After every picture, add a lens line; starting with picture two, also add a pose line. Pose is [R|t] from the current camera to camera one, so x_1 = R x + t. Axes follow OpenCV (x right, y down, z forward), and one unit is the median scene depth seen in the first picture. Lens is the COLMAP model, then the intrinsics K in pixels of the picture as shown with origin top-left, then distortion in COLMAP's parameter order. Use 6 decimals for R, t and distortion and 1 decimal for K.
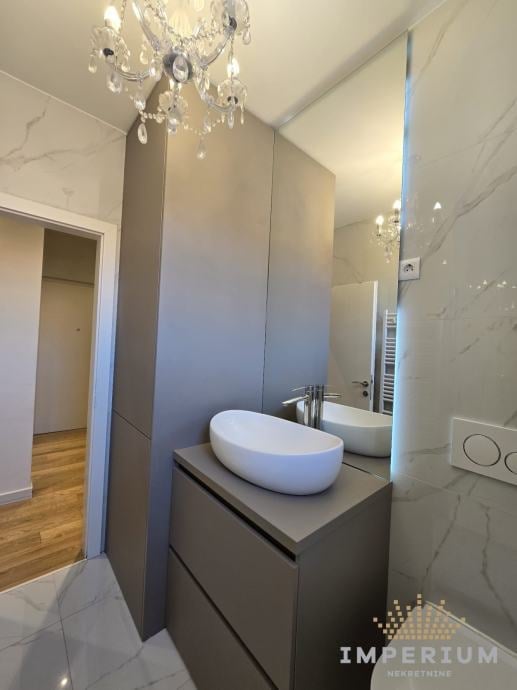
lens RADIAL K [[282.6, 0, 261.3], [0, 282.6, 340.7], [0, 0, 1]] dist [0.000015, -0.000298]
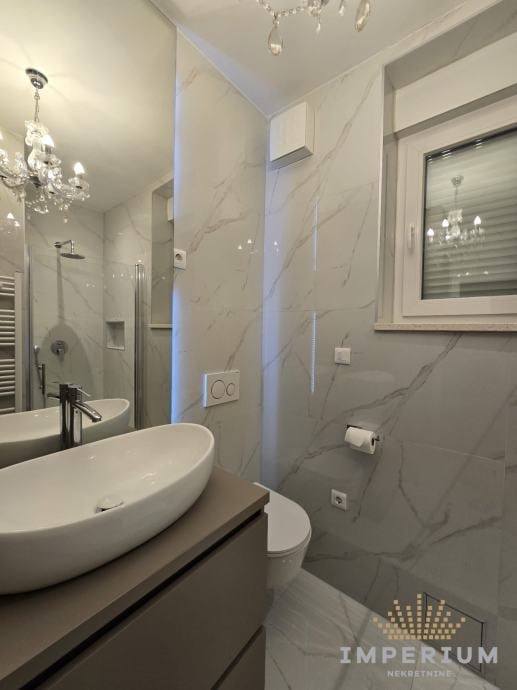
lens RADIAL K [[282.6, 0, 258.8], [0, 282.6, 339.9], [0, 0, 1]] dist [0.000015, -0.000298]
pose [[-0.166733, -0.074227, 0.983204, -0.771612], [-0.041687, 0.996801, 0.068185, -0.015828], [-0.985120, -0.029618, -0.169294, 0.970203]]
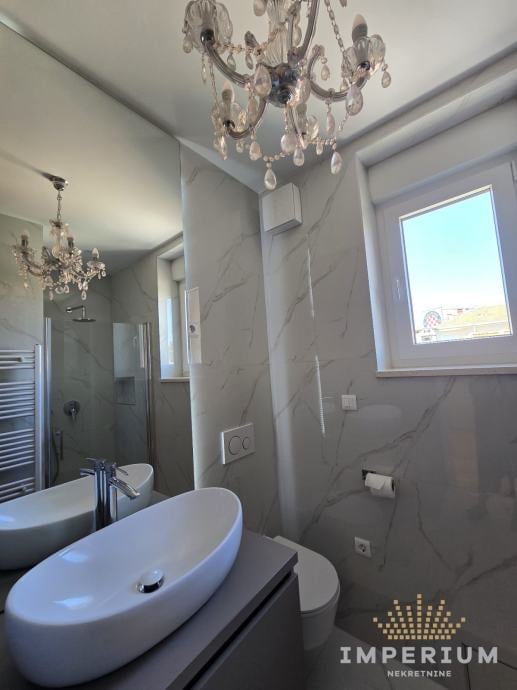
lens RADIAL K [[282.6, 0, 259.9], [0, 282.6, 343.2], [0, 0, 1]] dist [0.000015, -0.000298]
pose [[-0.166415, 0.045879, 0.984988, -0.875762], [0.043983, 0.998268, -0.039066, -0.140791], [-0.985074, 0.036821, -0.168144, 1.026938]]
